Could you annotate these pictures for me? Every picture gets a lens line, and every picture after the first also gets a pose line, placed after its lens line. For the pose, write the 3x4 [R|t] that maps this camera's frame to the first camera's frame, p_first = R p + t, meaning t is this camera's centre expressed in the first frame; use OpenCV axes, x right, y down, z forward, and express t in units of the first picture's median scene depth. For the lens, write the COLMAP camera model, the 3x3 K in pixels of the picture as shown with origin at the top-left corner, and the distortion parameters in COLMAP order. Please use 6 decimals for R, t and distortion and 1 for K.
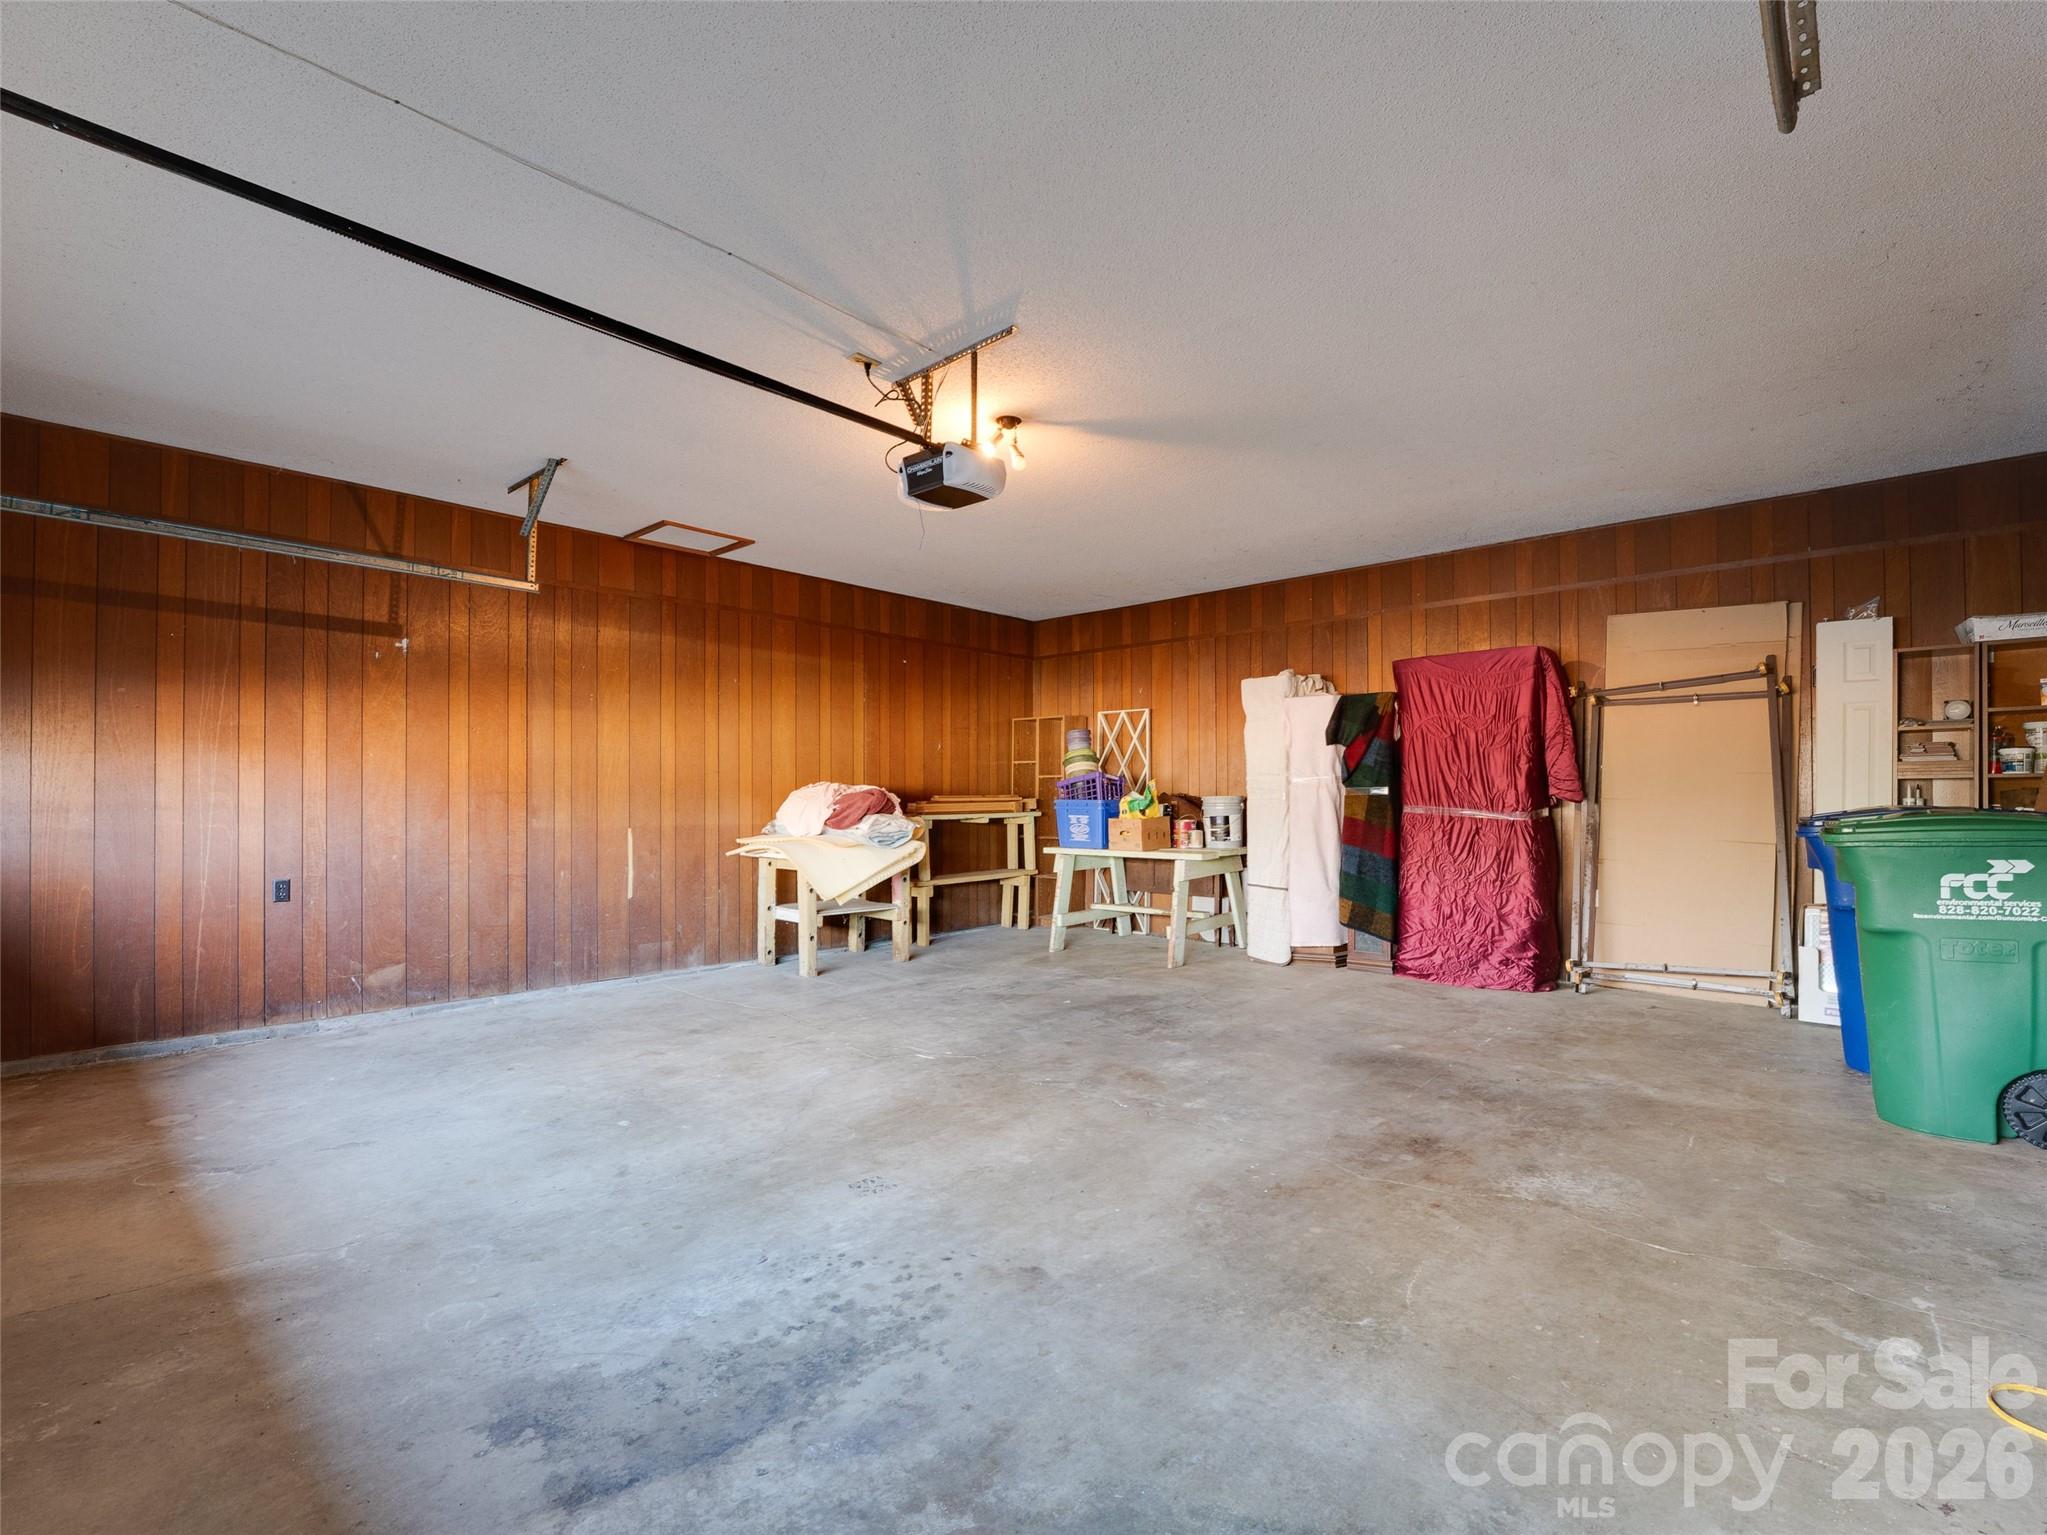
lens RADIAL K [[925.3, 0, 1026.7], [0, 925.3, 775.8], [0, 0, 1]] dist [-0.000653, -0.000348]
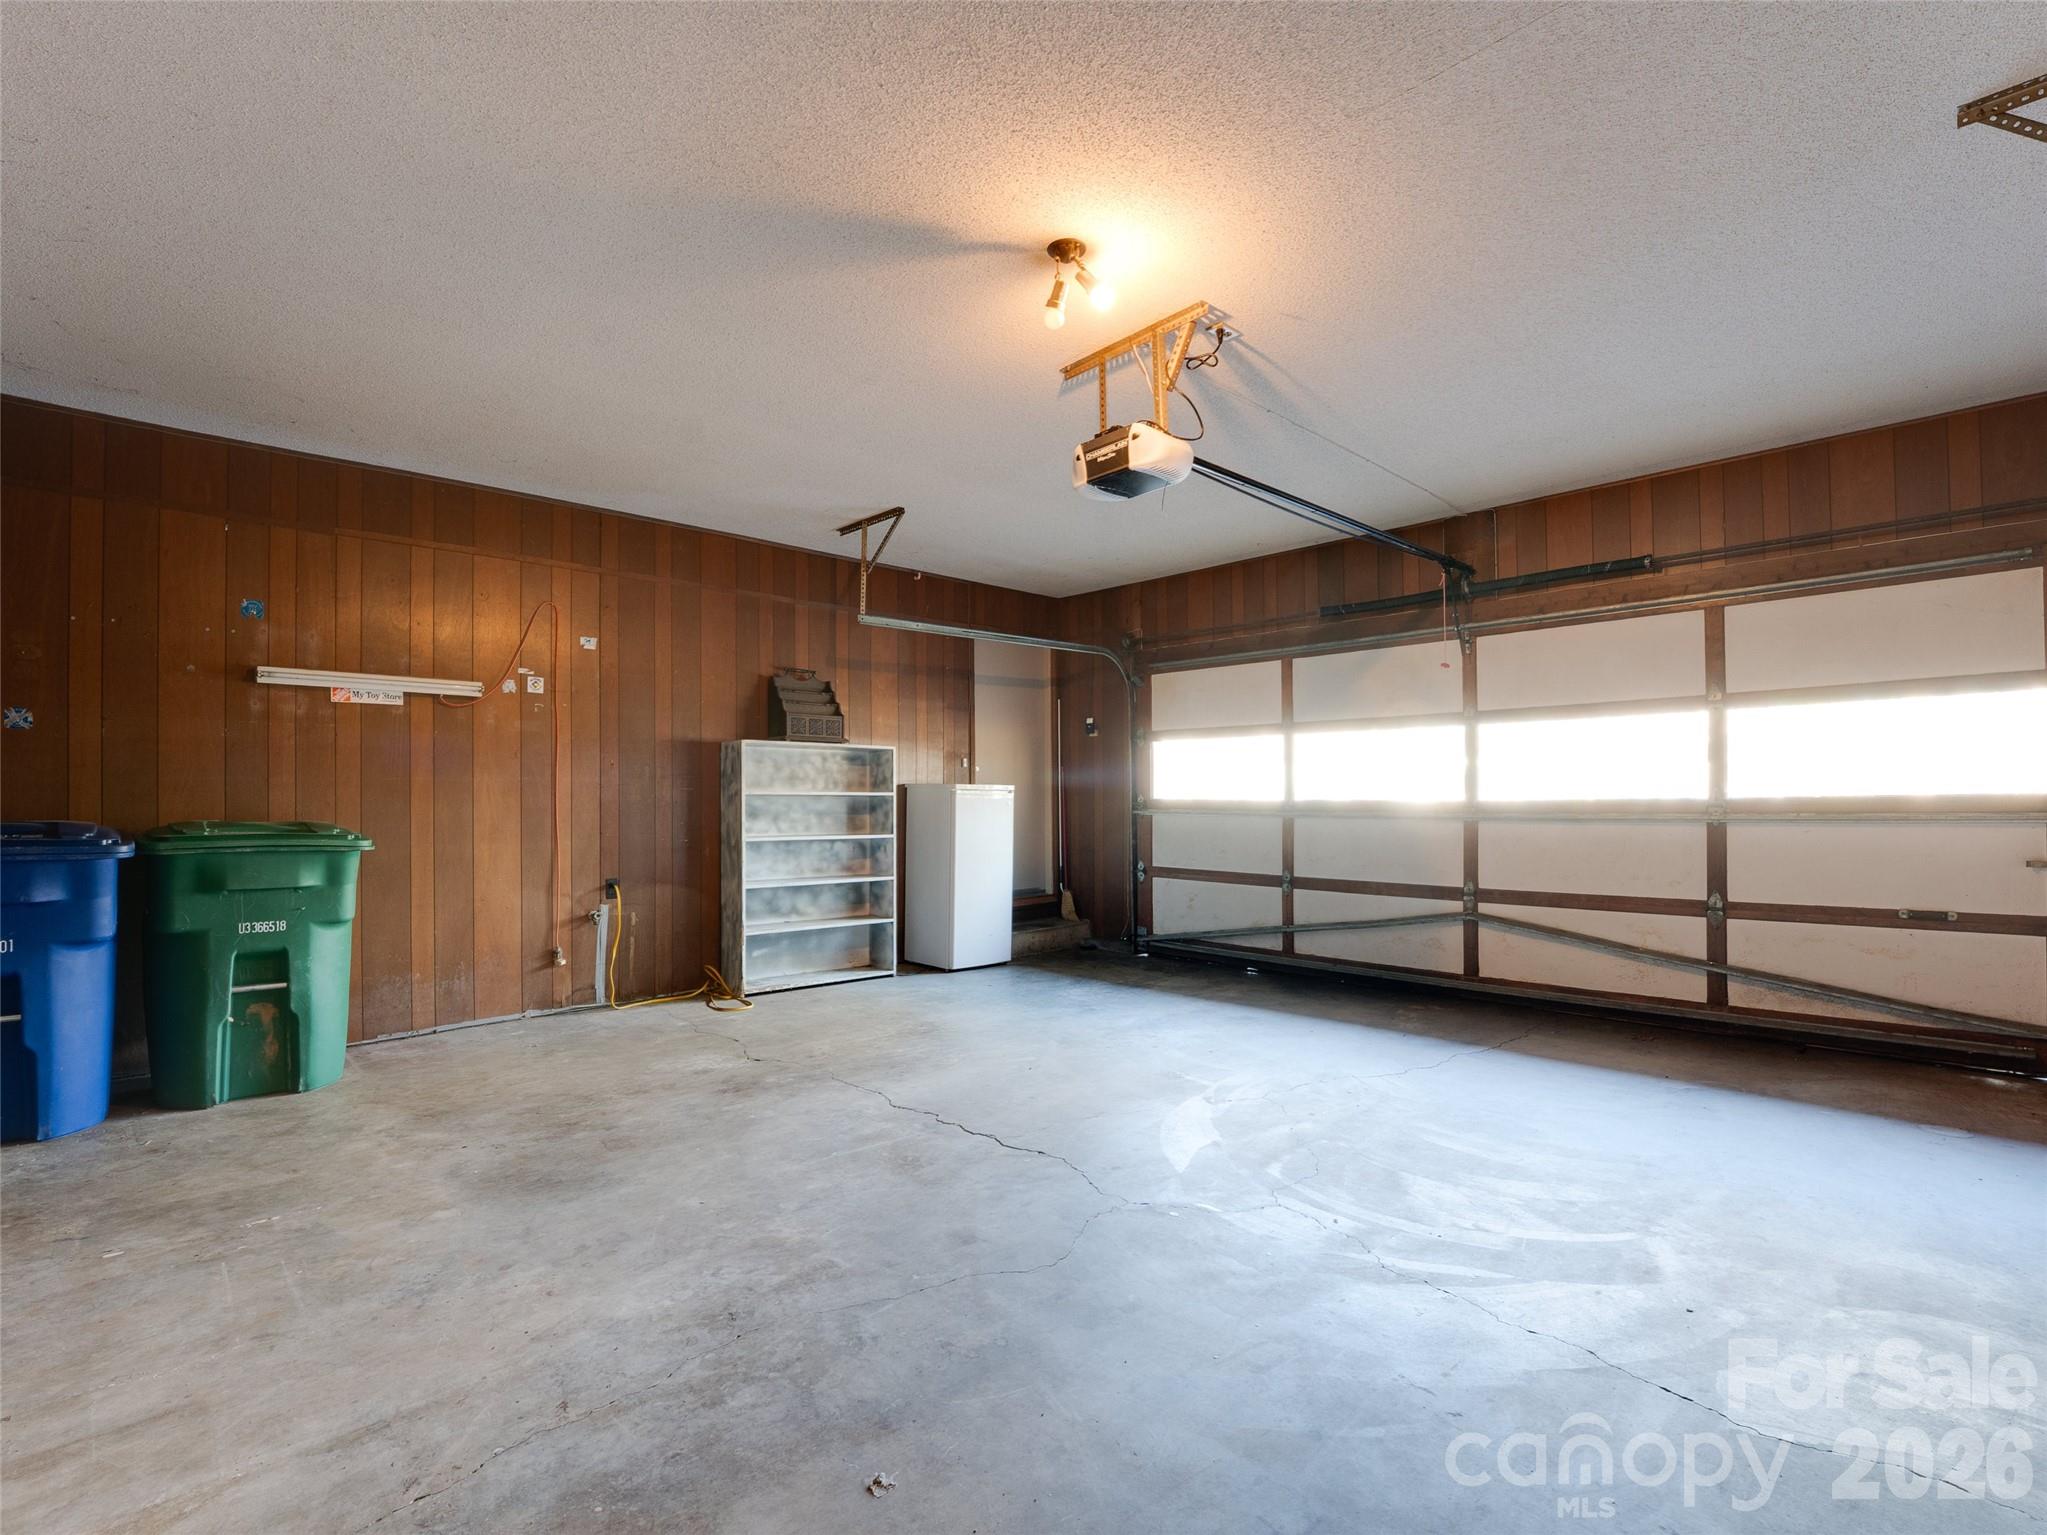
lens RADIAL K [[925.3, 0, 1026.7], [0, 925.3, 775.8], [0, 0, 1]] dist [-0.000653, -0.000348]
pose [[-0.997525, 0.009640, 0.069643, -0.035967], [0.005945, 0.998573, -0.053078, 0.042367], [-0.070055, -0.052533, -0.996159, 1.819703]]
